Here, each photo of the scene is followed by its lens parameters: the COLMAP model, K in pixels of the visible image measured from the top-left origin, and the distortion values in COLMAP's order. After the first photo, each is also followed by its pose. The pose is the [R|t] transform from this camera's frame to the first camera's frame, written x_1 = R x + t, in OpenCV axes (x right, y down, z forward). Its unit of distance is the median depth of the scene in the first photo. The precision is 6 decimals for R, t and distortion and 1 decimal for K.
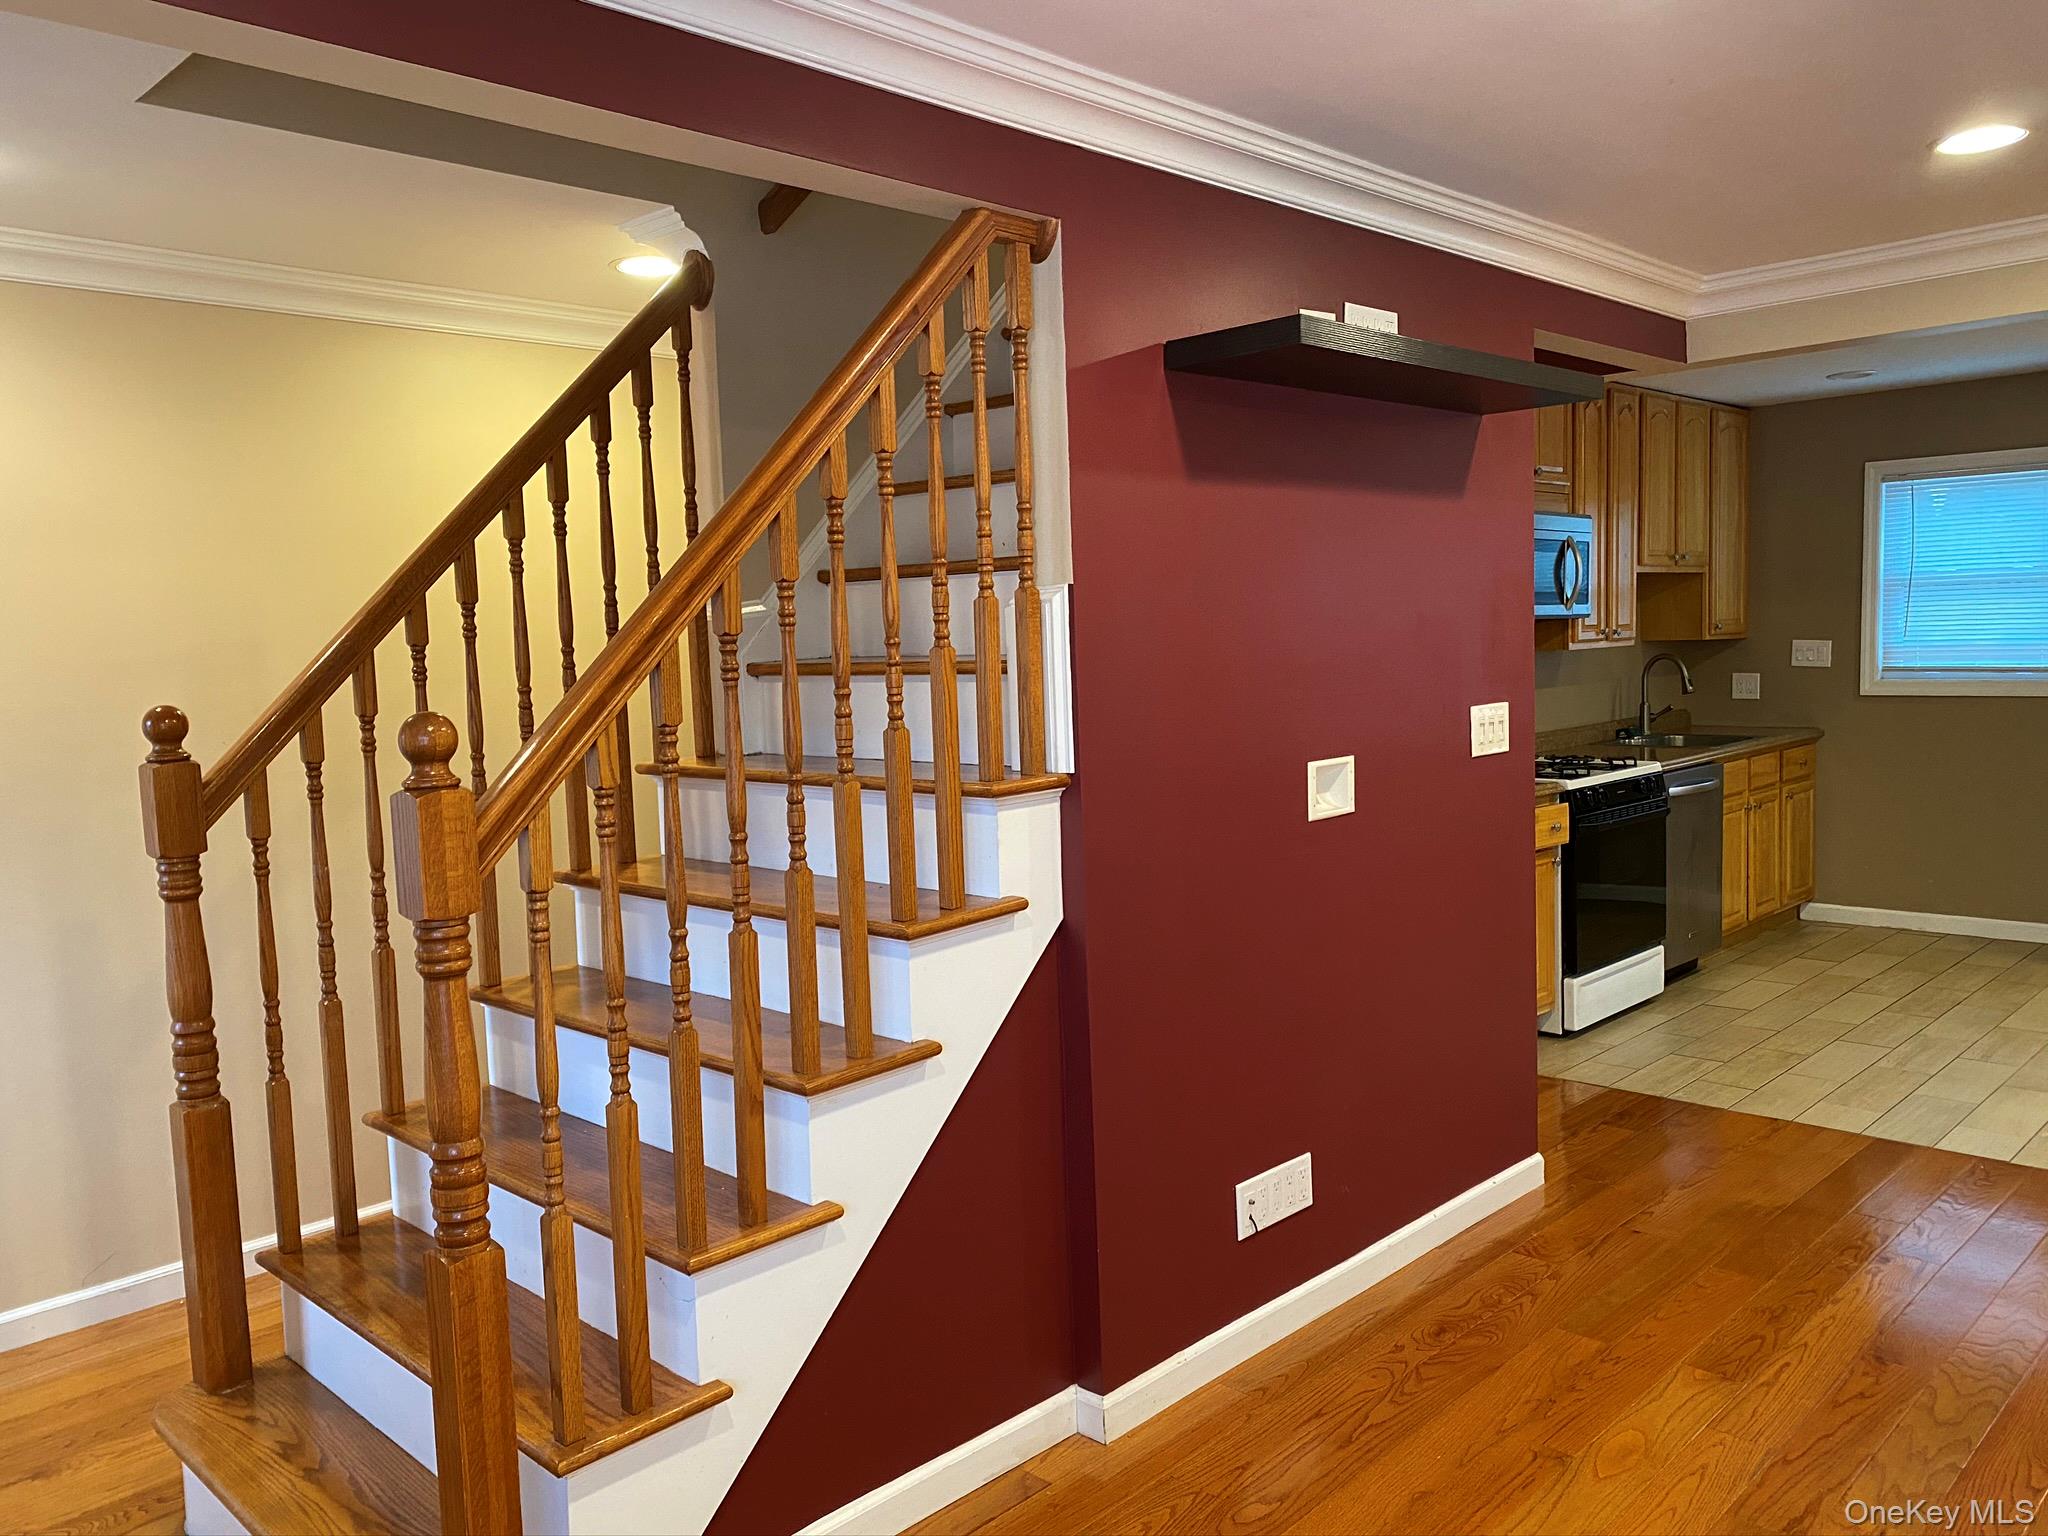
lens RADIAL K [[1550.1, 0, 981.3], [0, 1550.1, 773.9], [0, 0, 1]] dist [0.048405, -0.055567]
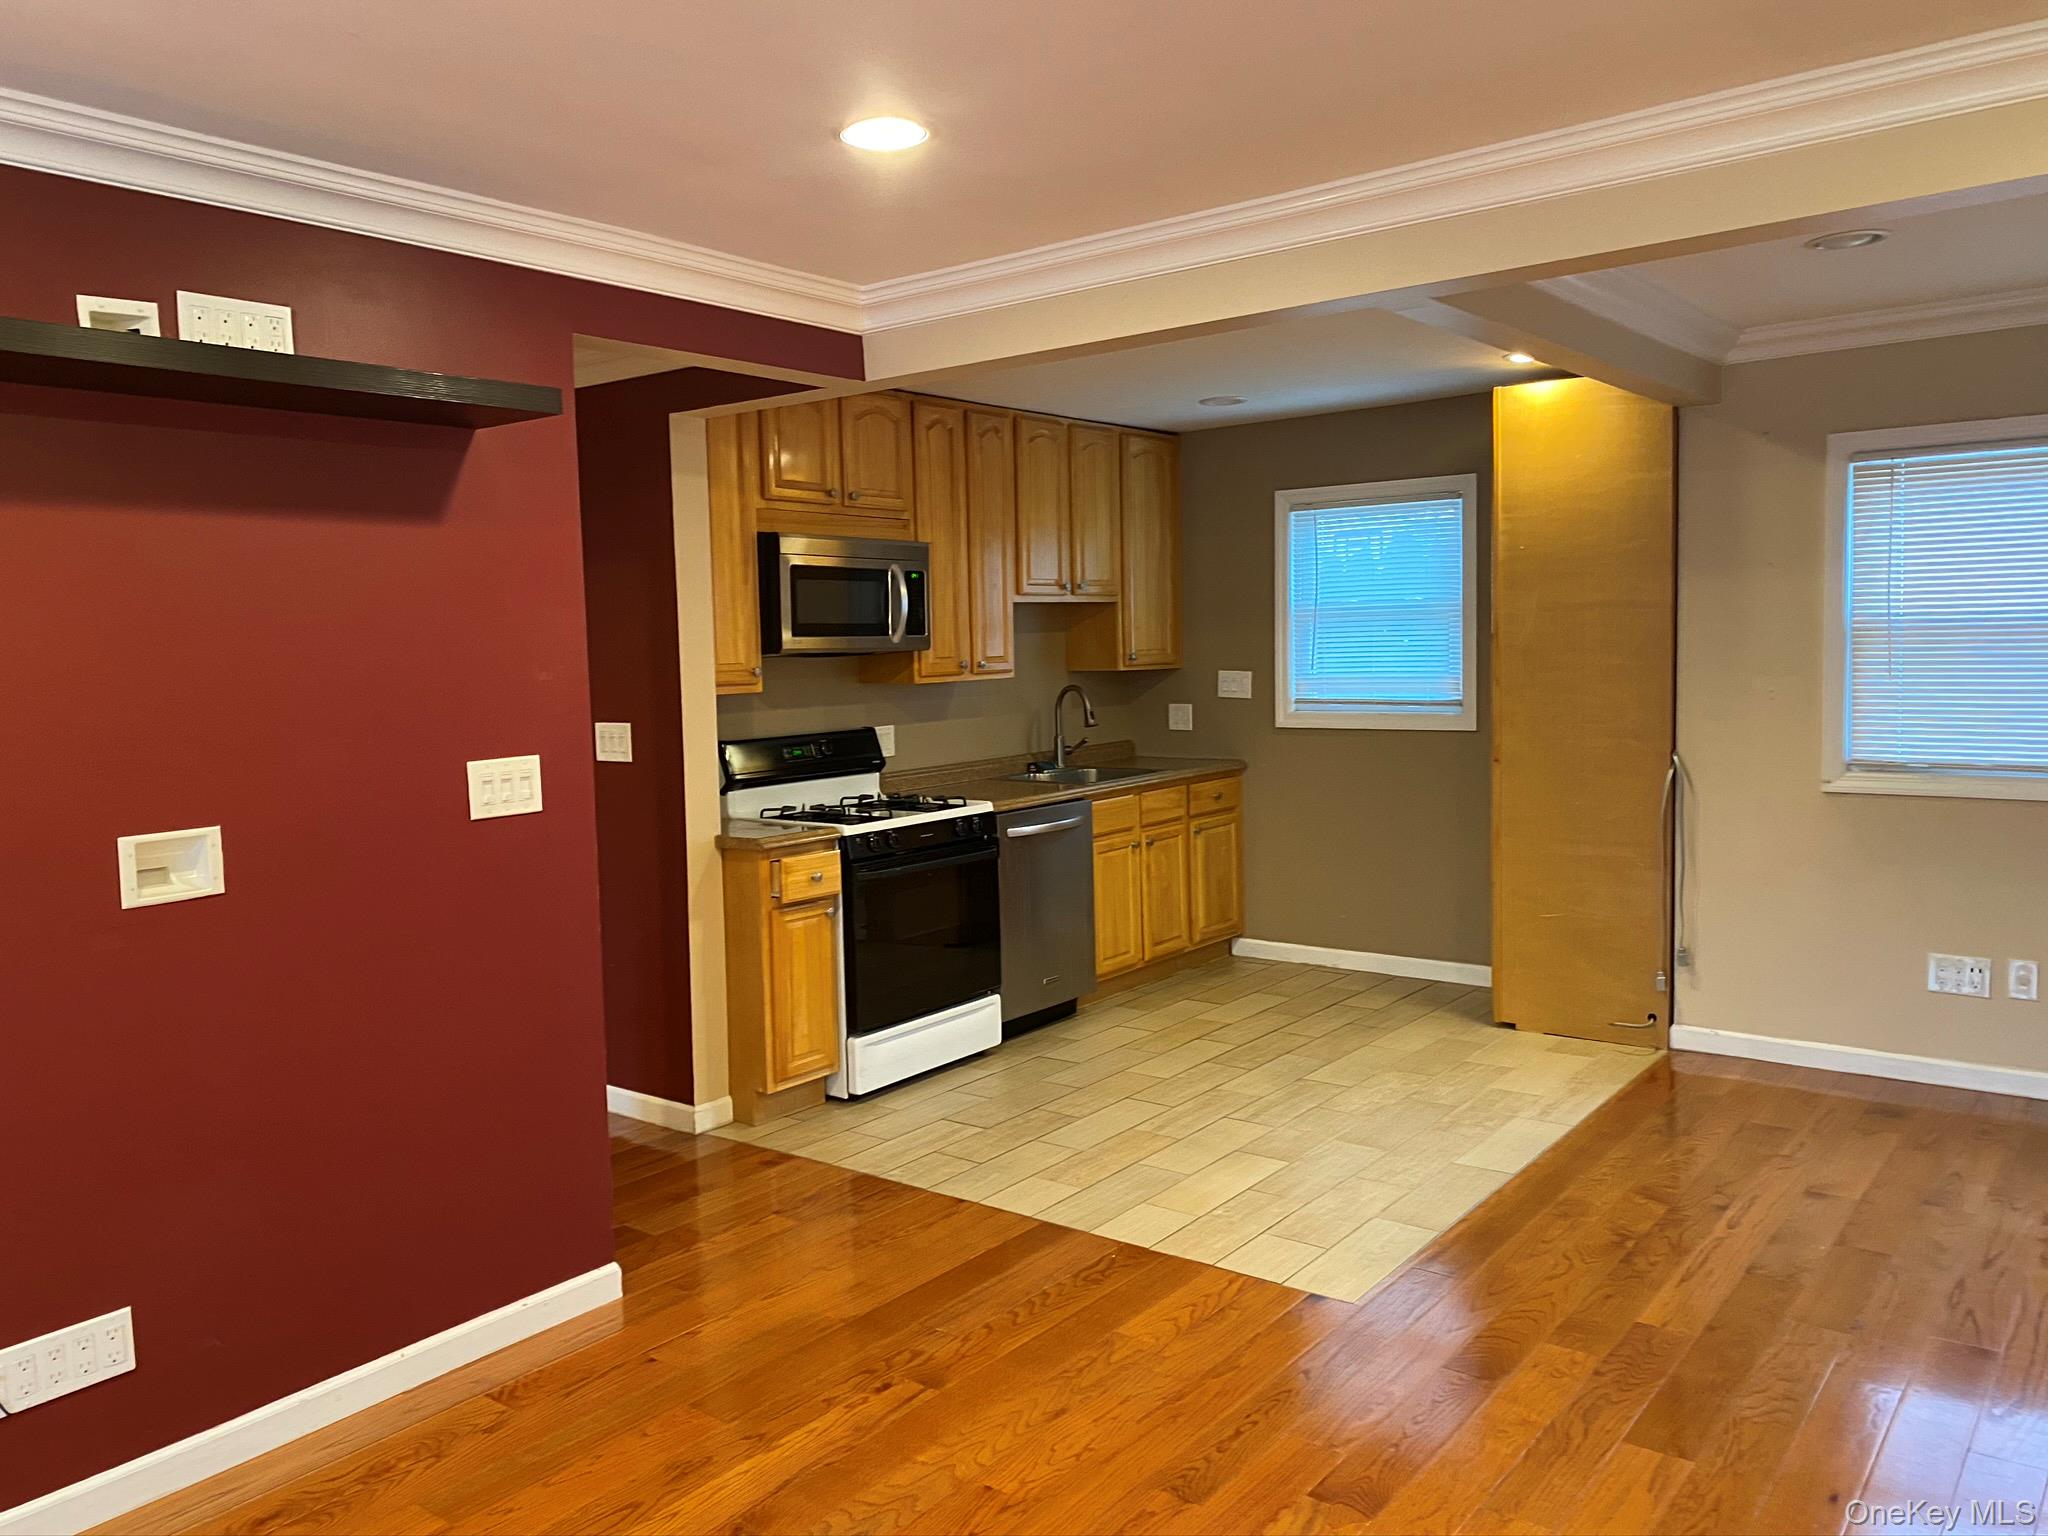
lens RADIAL K [[1550.1, 0, 974.5], [0, 1550.1, 749.8], [0, 0, 1]] dist [0.048405, -0.055567]
pose [[0.993707, 0.001367, 0.112002, 0.319169], [0.000834, 0.999808, -0.019601, -0.020957], [-0.112007, 0.019571, 0.993515, 0.064175]]
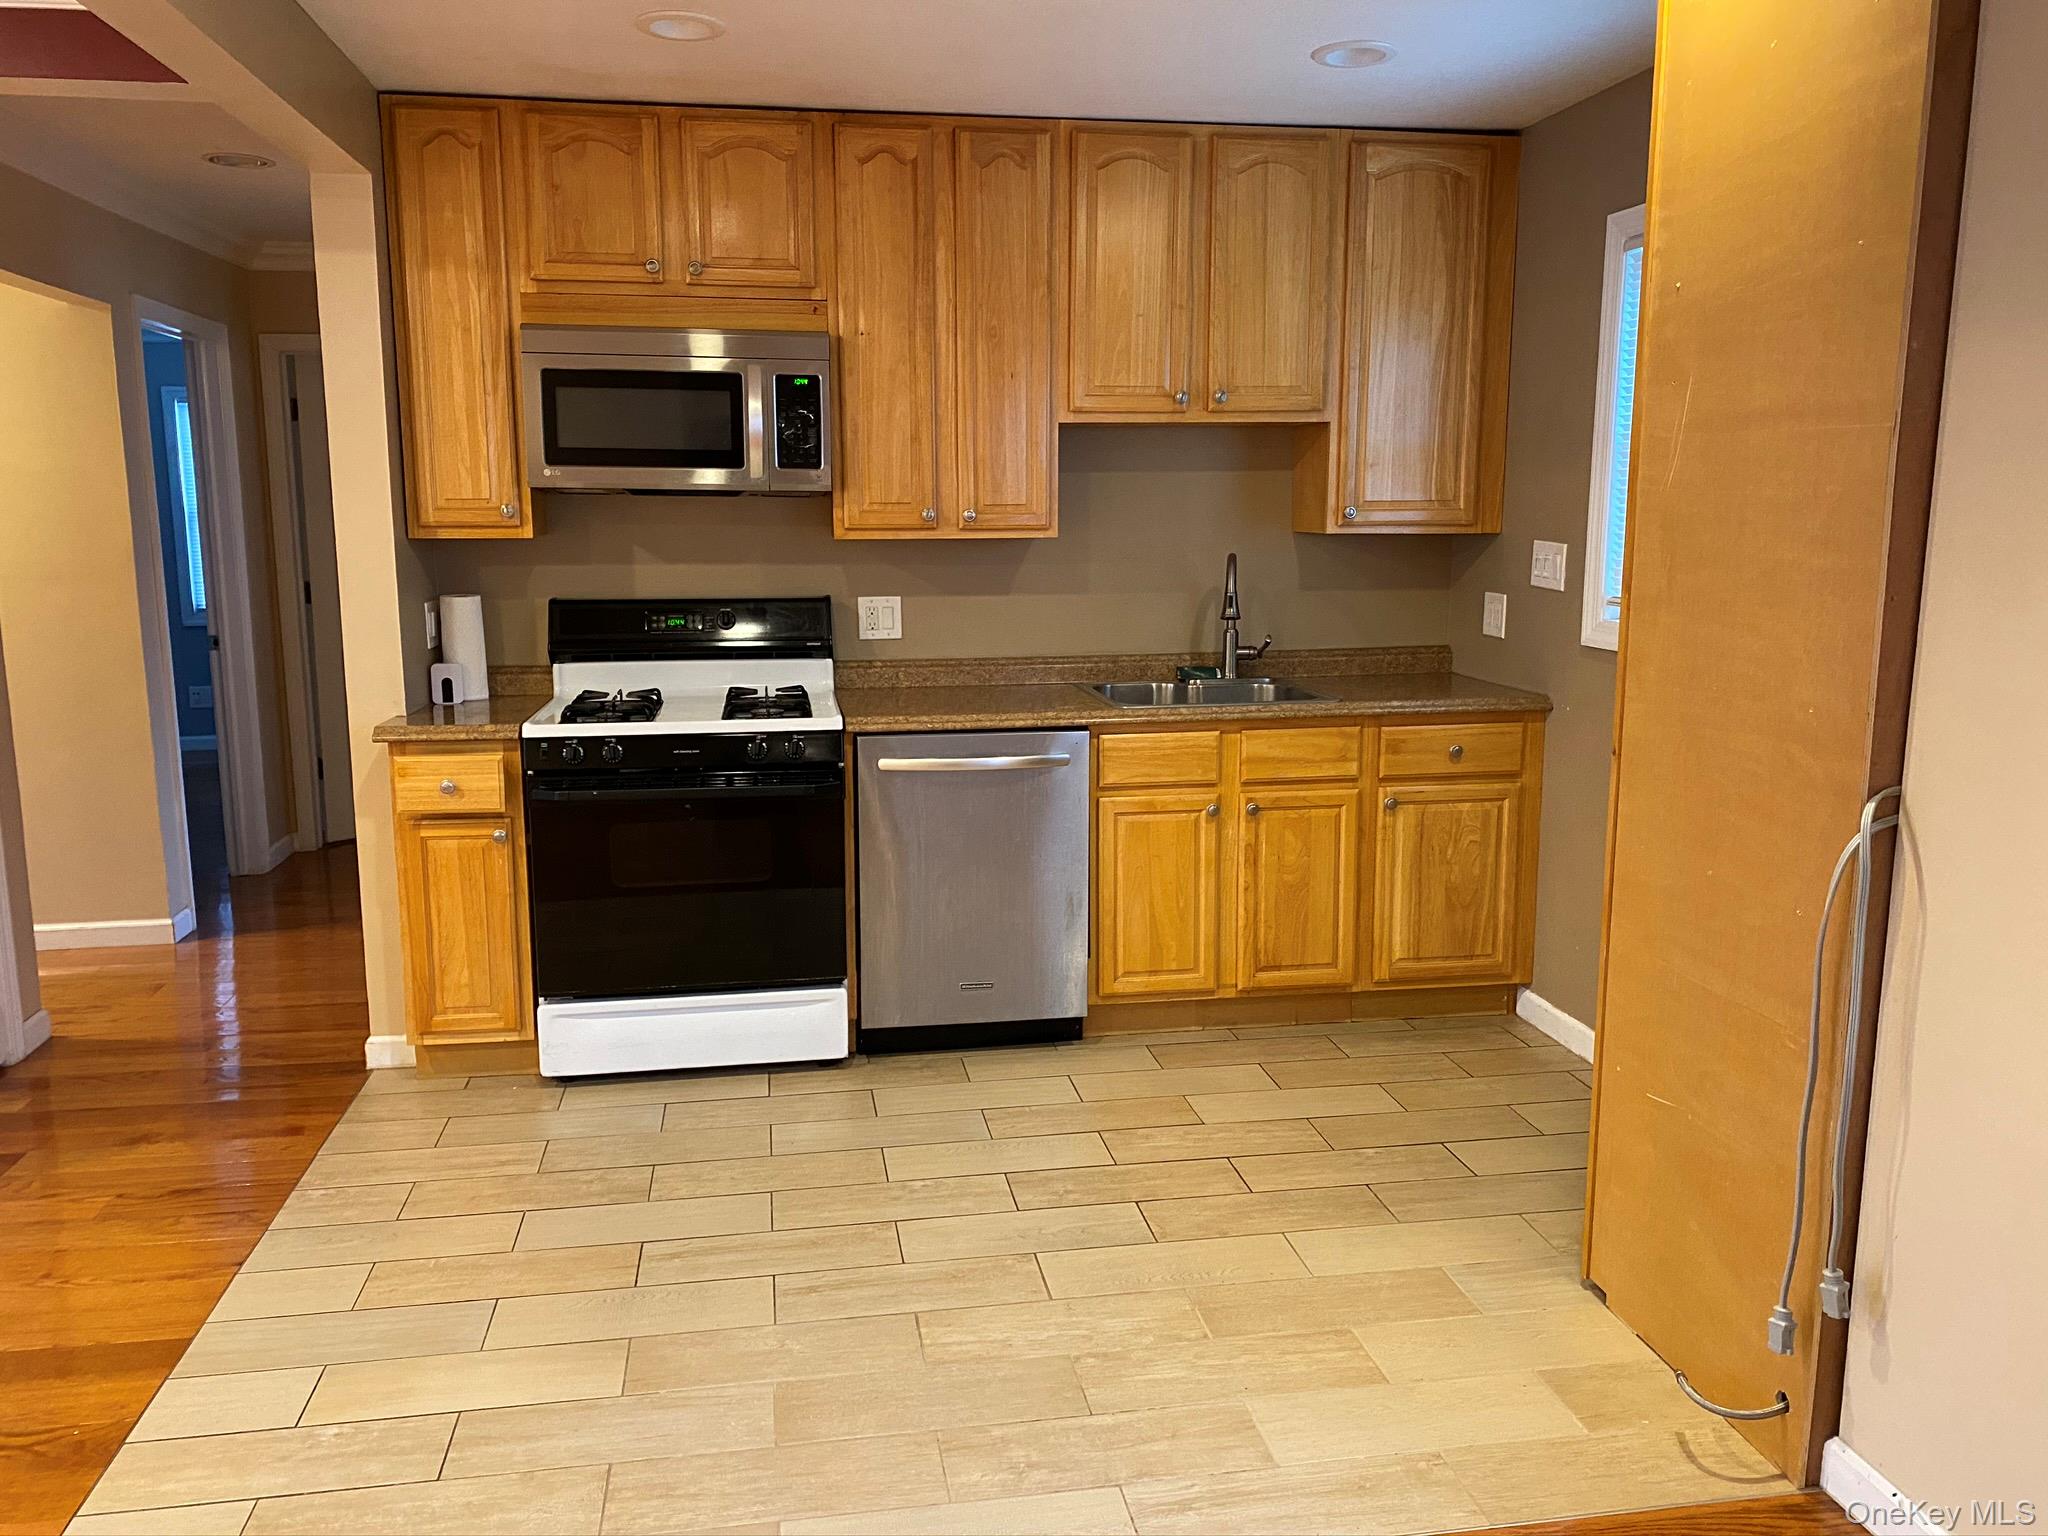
lens RADIAL K [[1550.1, 0, 1026.9], [0, 1550.1, 759.3], [0, 0, 1]] dist [0.048405, -0.055567]
pose [[0.810996, 0.130608, -0.570287, 0.873253], [-0.078431, 0.990235, 0.115249, -0.070831], [0.579771, -0.048739, 0.813321, 0.518873]]
